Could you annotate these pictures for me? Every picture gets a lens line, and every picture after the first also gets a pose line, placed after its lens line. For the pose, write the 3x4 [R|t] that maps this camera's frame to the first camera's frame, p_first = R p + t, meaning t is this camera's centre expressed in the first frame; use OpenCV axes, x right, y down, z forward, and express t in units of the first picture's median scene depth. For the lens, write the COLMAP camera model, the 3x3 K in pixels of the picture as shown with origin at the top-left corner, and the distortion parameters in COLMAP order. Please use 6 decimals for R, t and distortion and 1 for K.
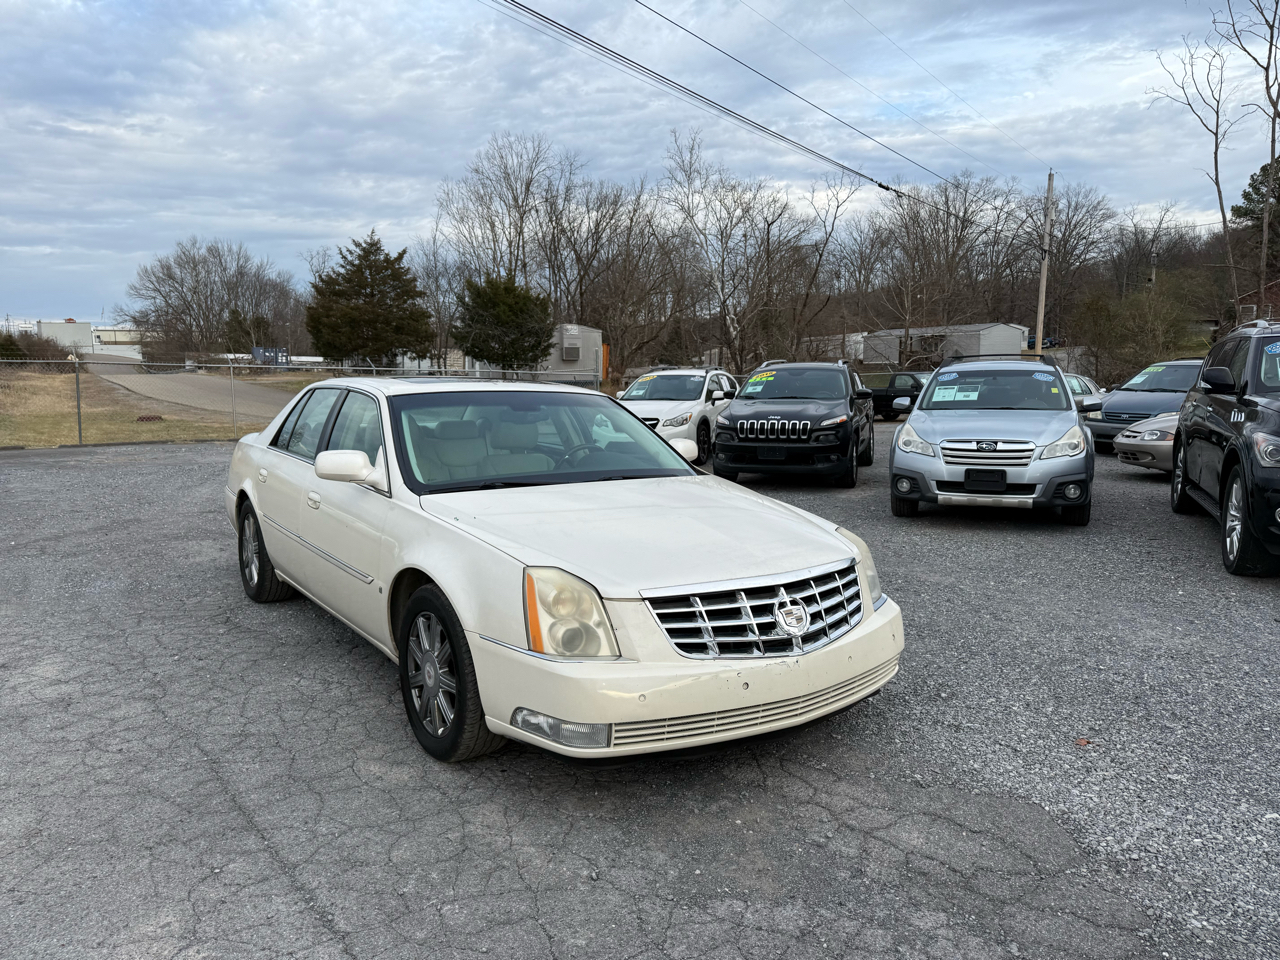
lens RADIAL K [[893.5, 0, 649.5], [0, 893.5, 485.7], [0, 0, 1]] dist [0.062376, -0.075399]
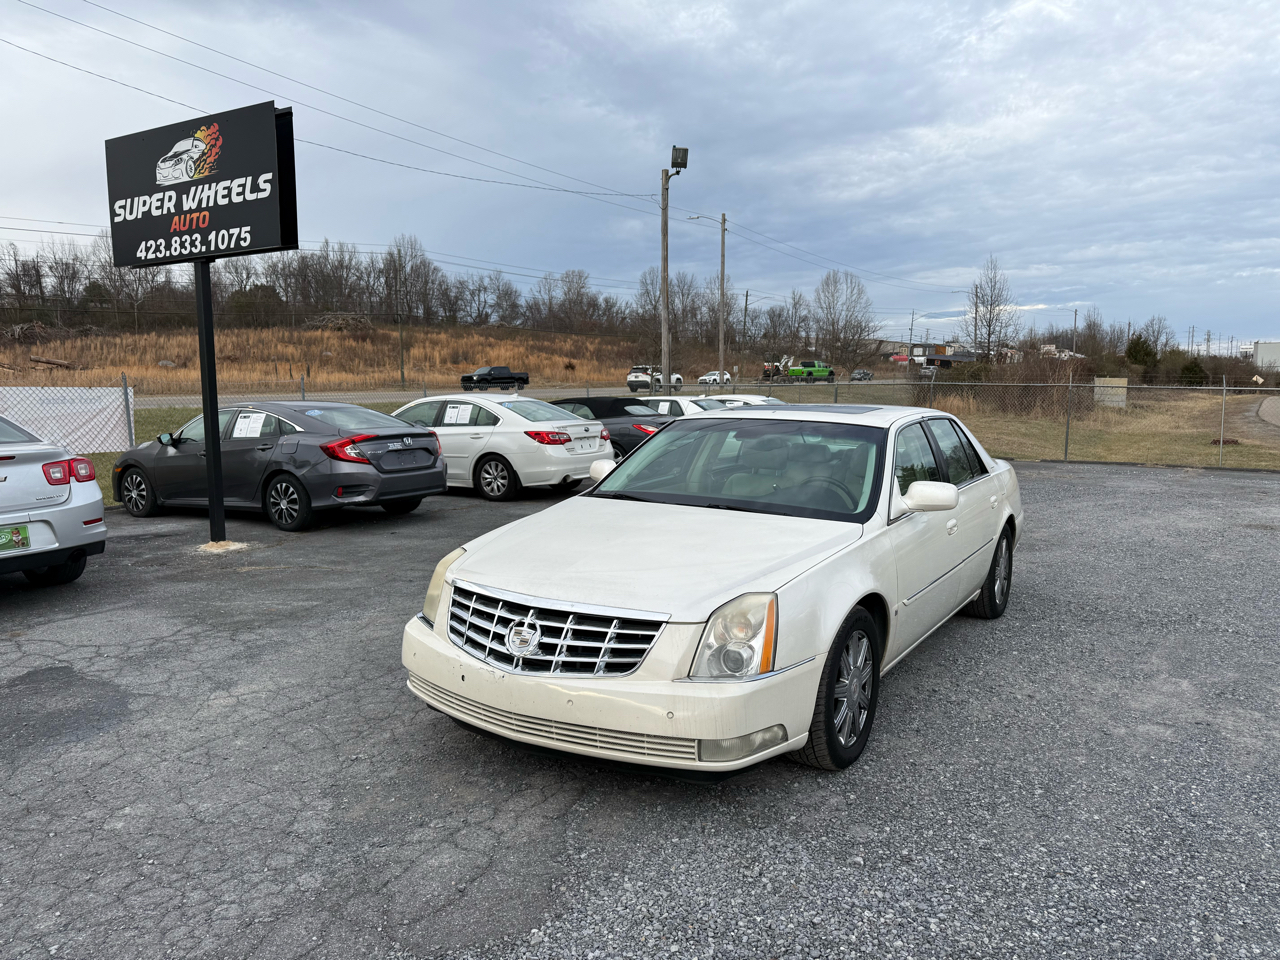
lens RADIAL K [[893.5, 0, 654.2], [0, 893.5, 503.2], [0, 0, 1]] dist [0.062376, -0.075399]
pose [[0.371321, 0.114070, -0.921471, 0.085878], [-0.116506, 0.990305, 0.075643, -0.007896], [0.921166, 0.079269, 0.381011, 0.053664]]
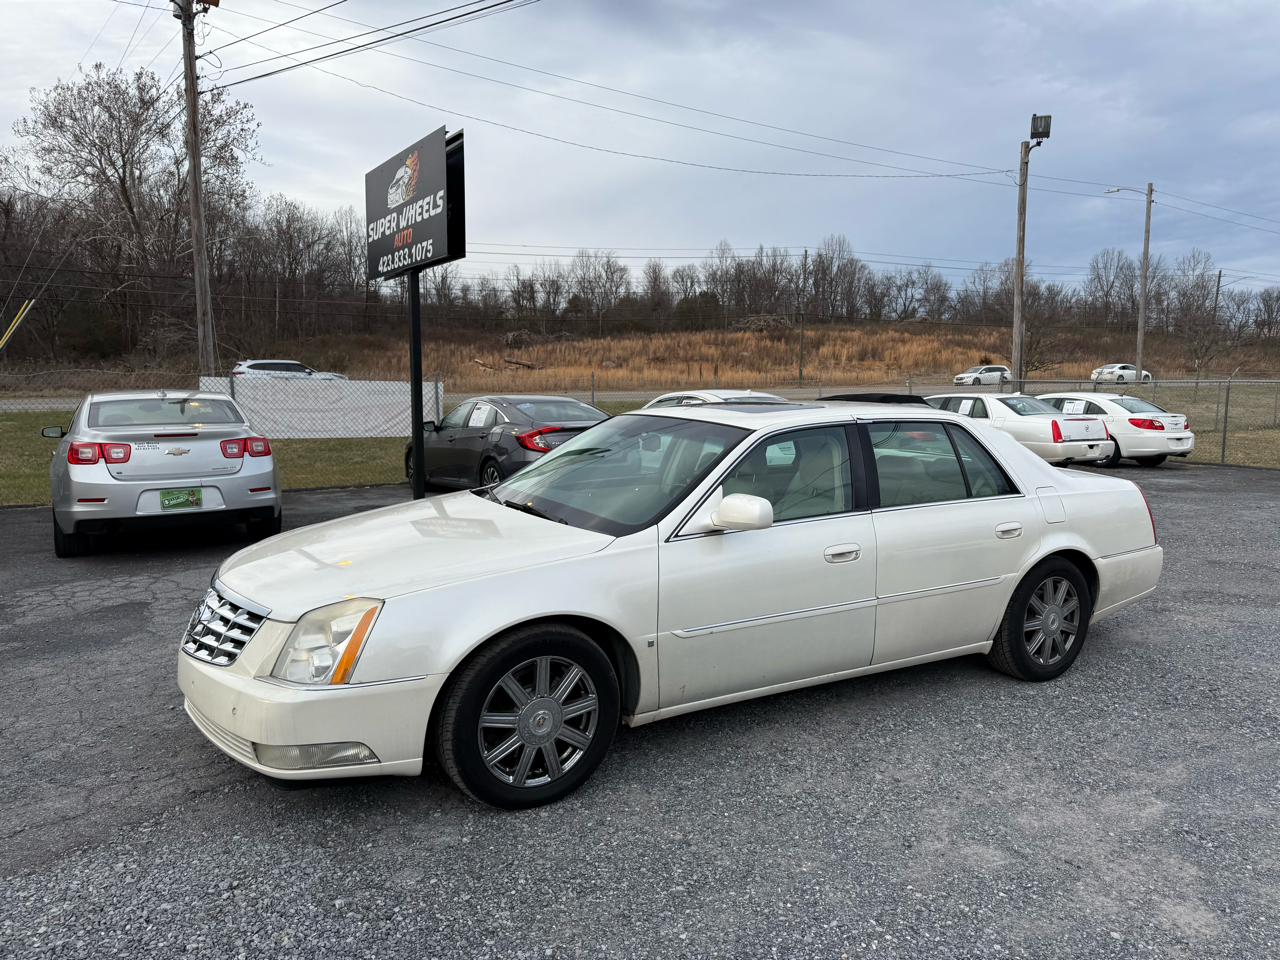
lens RADIAL K [[893.5, 0, 653.5], [0, 893.5, 493.7], [0, 0, 1]] dist [0.062376, -0.075399]
pose [[-0.083451, 0.115787, -0.989762, 0.087332], [-0.133899, 0.982917, 0.126276, -0.015754], [0.987475, 0.143066, -0.066522, 0.118128]]
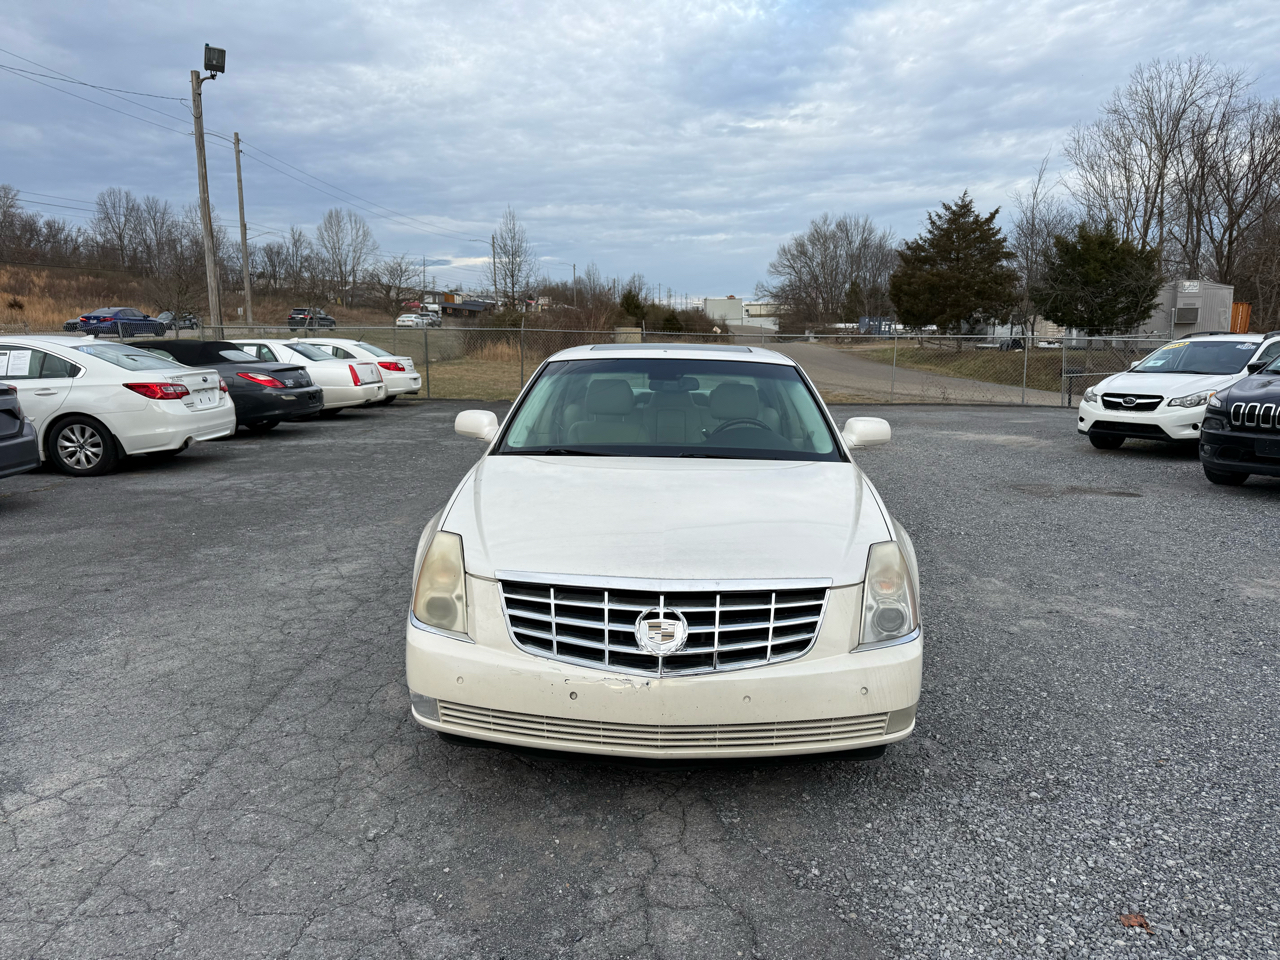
lens RADIAL K [[893.5, 0, 641.2], [0, 893.5, 497.8], [0, 0, 1]] dist [0.062376, -0.075399]
pose [[0.788515, 0.106986, -0.605639, 0.047070], [-0.077727, 0.994193, 0.074428, -0.002922], [0.610085, -0.011613, 0.792251, 0.023886]]
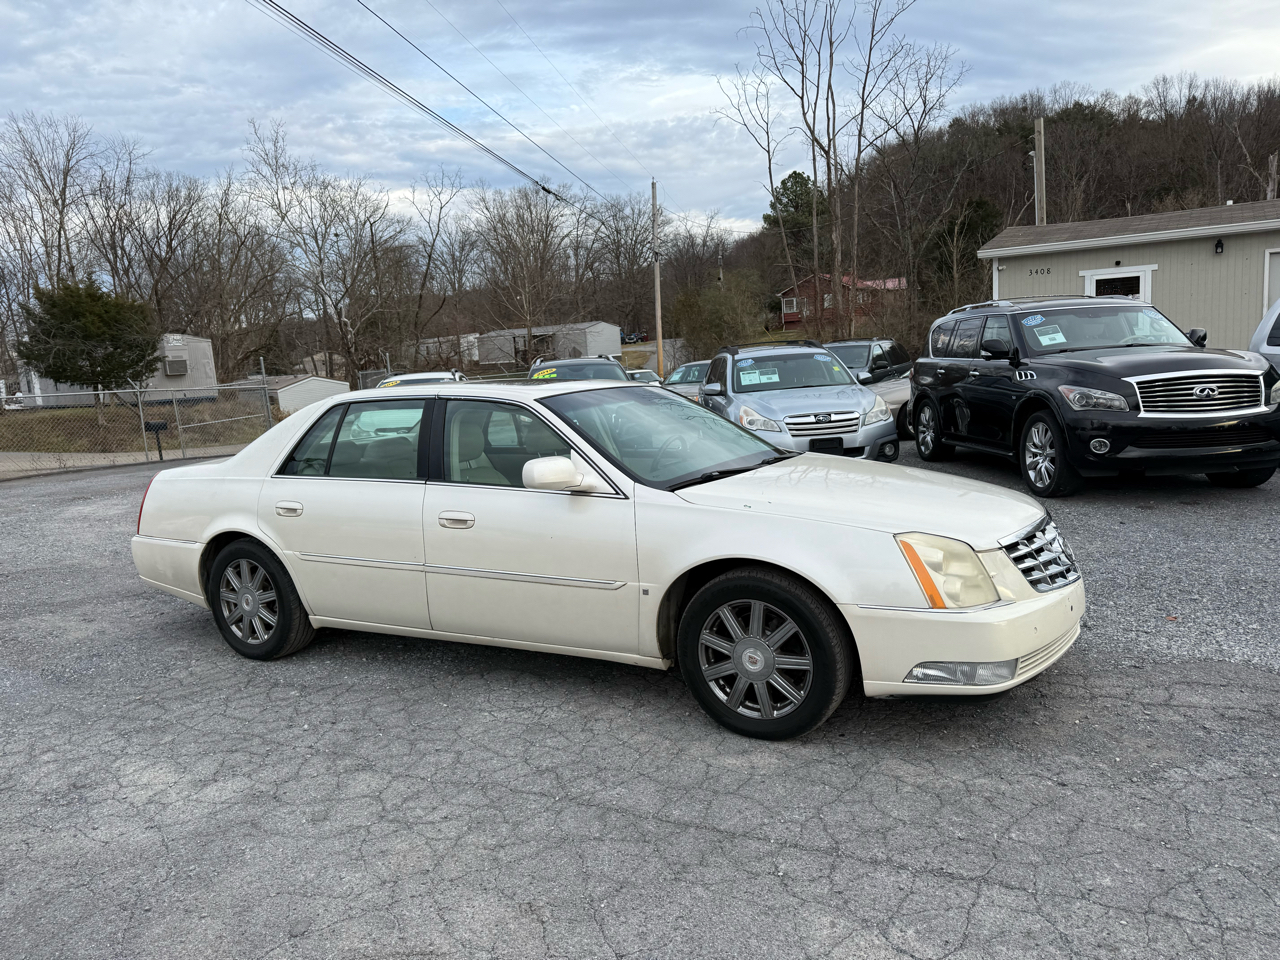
lens RADIAL K [[893.5, 0, 645.9], [0, 893.5, 483.6], [0, 0, 1]] dist [0.062376, -0.075399]
pose [[0.903263, -0.111220, 0.414423, -0.060914], [0.112865, 0.993397, 0.020605, -0.001930], [-0.413978, 0.028162, 0.909851, 0.009925]]
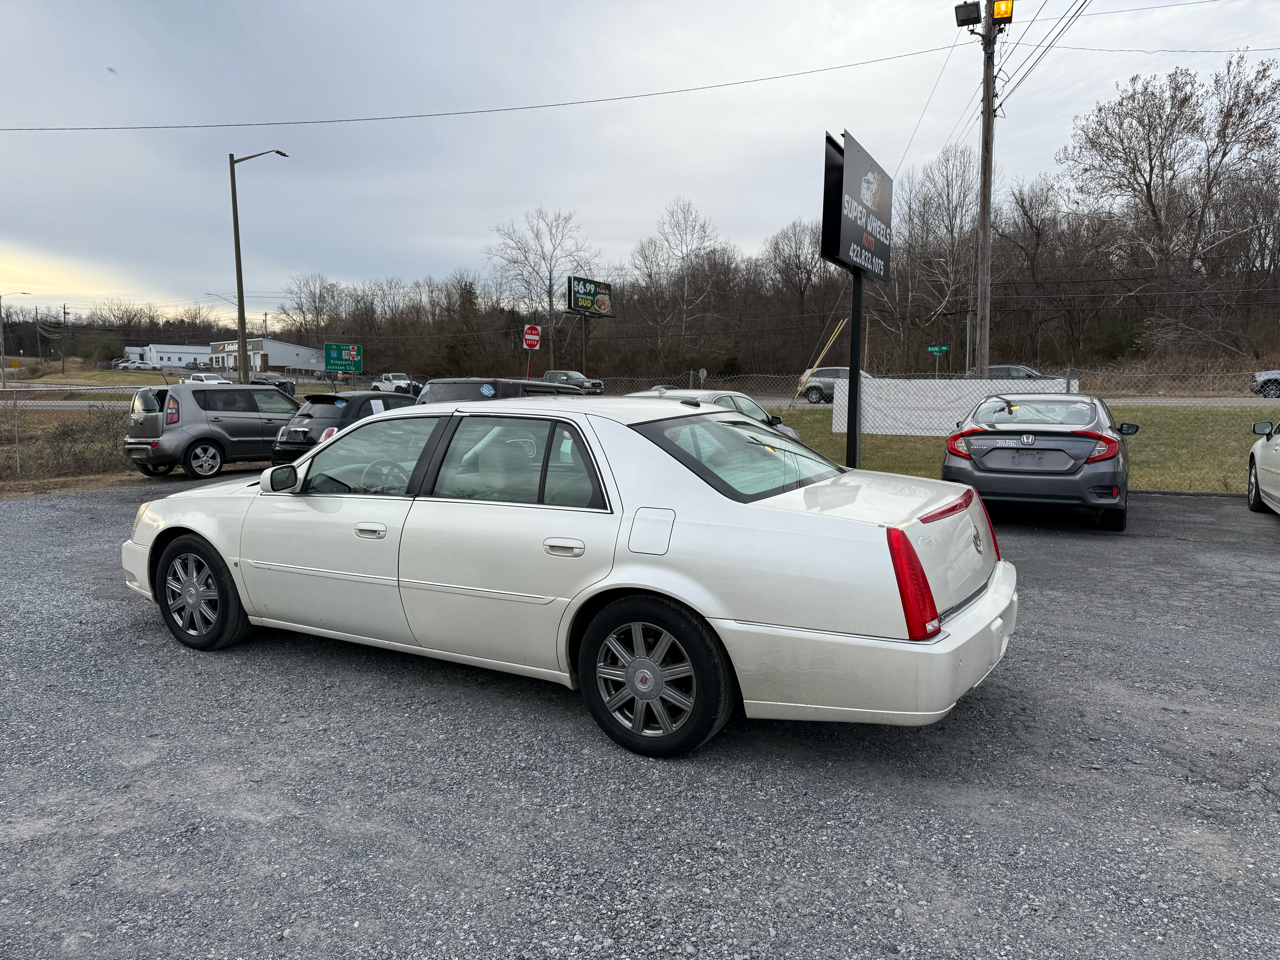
lens RADIAL K [[892.3, 0, 641.2], [0, 892.3, 489.6], [0, 0, 1]] dist [0.053942, -0.057464]
pose [[-0.912678, 0.045063, -0.406187, 0.008292], [-0.054508, 0.971600, 0.230266, -0.030342], [0.405028, 0.232300, -0.884302, 0.233939]]
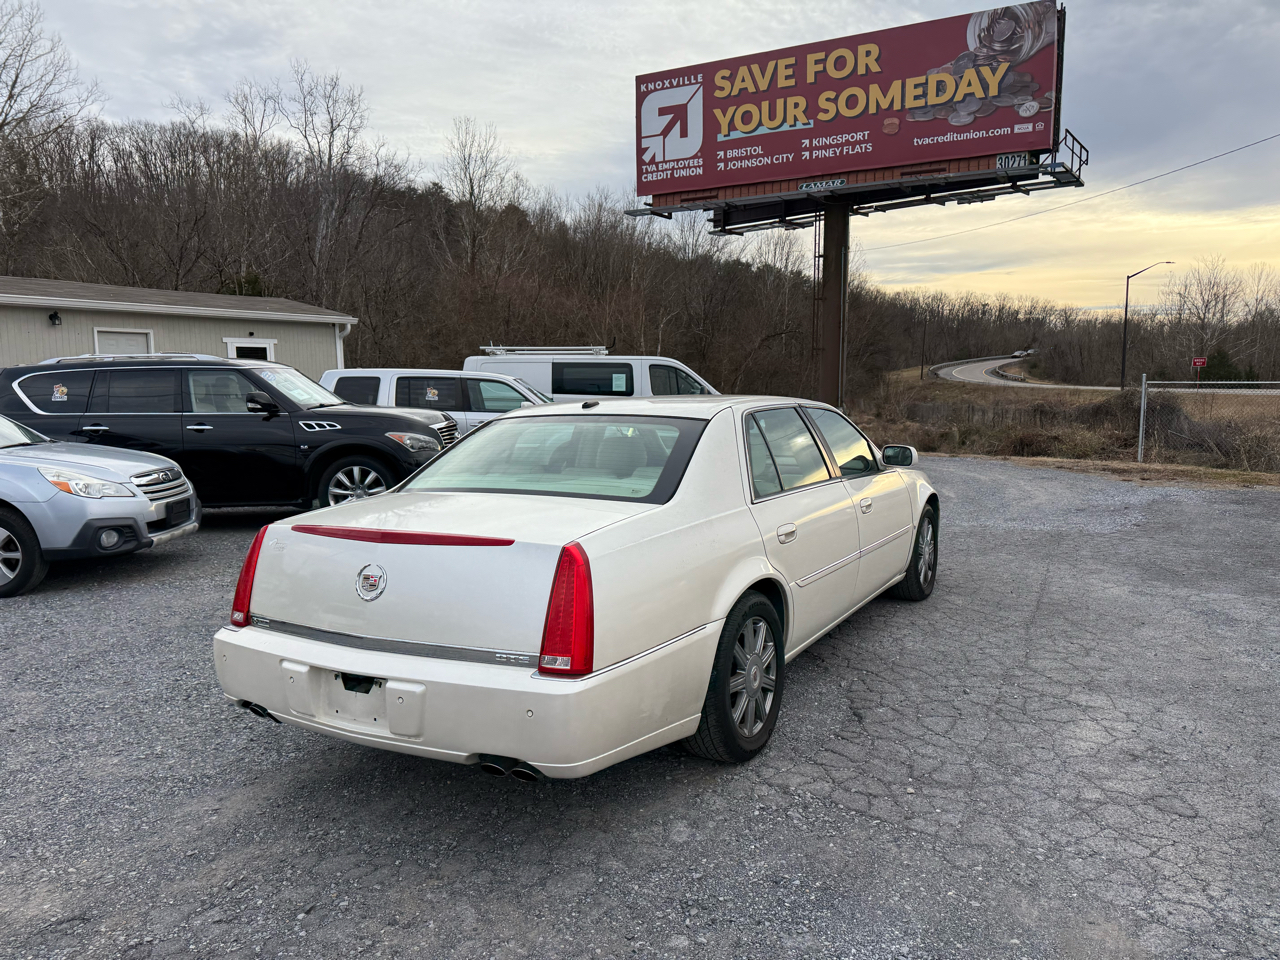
lens RADIAL K [[892.3, 0, 653.1], [0, 892.3, 487.2], [0, 0, 1]] dist [0.053942, -0.057464]
pose [[-0.413154, -0.094621, 0.905732, -0.131946], [0.132042, 0.977852, 0.162387, -0.022865], [-0.901038, 0.186685, -0.391509, 0.176009]]
